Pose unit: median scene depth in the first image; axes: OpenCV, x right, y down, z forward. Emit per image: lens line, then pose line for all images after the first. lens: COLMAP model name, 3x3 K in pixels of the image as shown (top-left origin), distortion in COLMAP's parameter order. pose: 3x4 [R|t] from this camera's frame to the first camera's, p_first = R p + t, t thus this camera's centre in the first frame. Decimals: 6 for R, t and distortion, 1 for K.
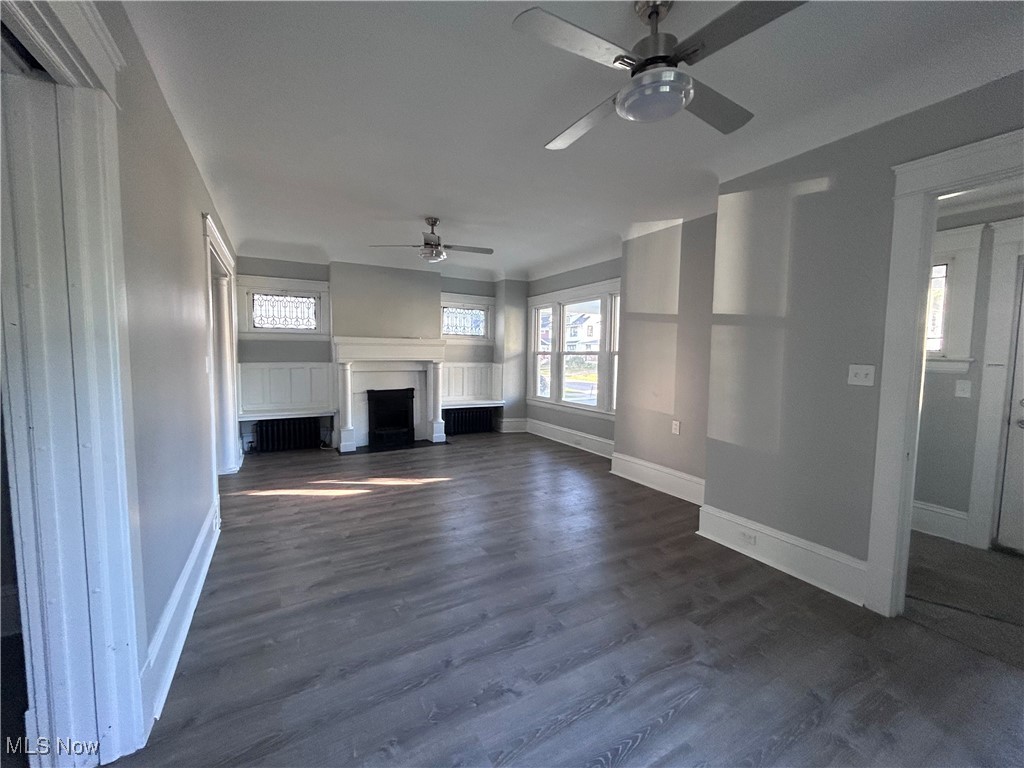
lens RADIAL K [[417.9, 0, 513.6], [0, 417.9, 382.5], [0, 0, 1]] dist [0.000298, 0.000460]
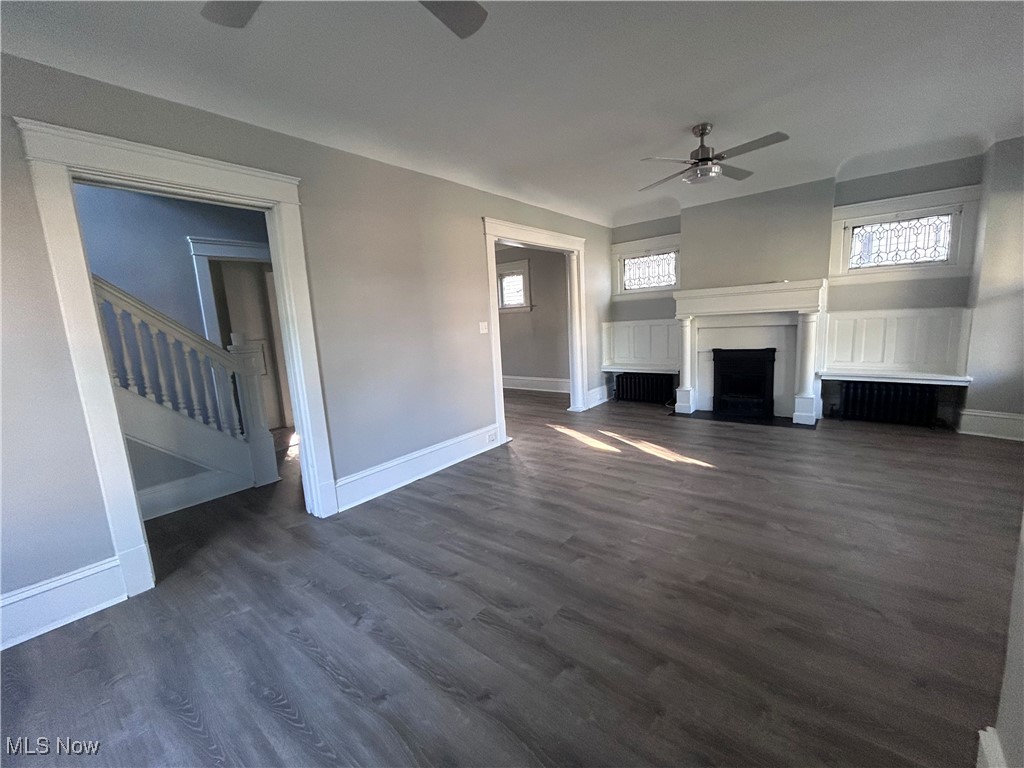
lens RADIAL K [[417.9, 0, 513.6], [0, 417.9, 382.5], [0, 0, 1]] dist [0.000298, 0.000460]
pose [[0.356845, 0.109156, -0.927764, 0.340523], [-0.006486, 0.993415, 0.114386, -0.010126], [0.934141, -0.034800, 0.355203, 0.305805]]
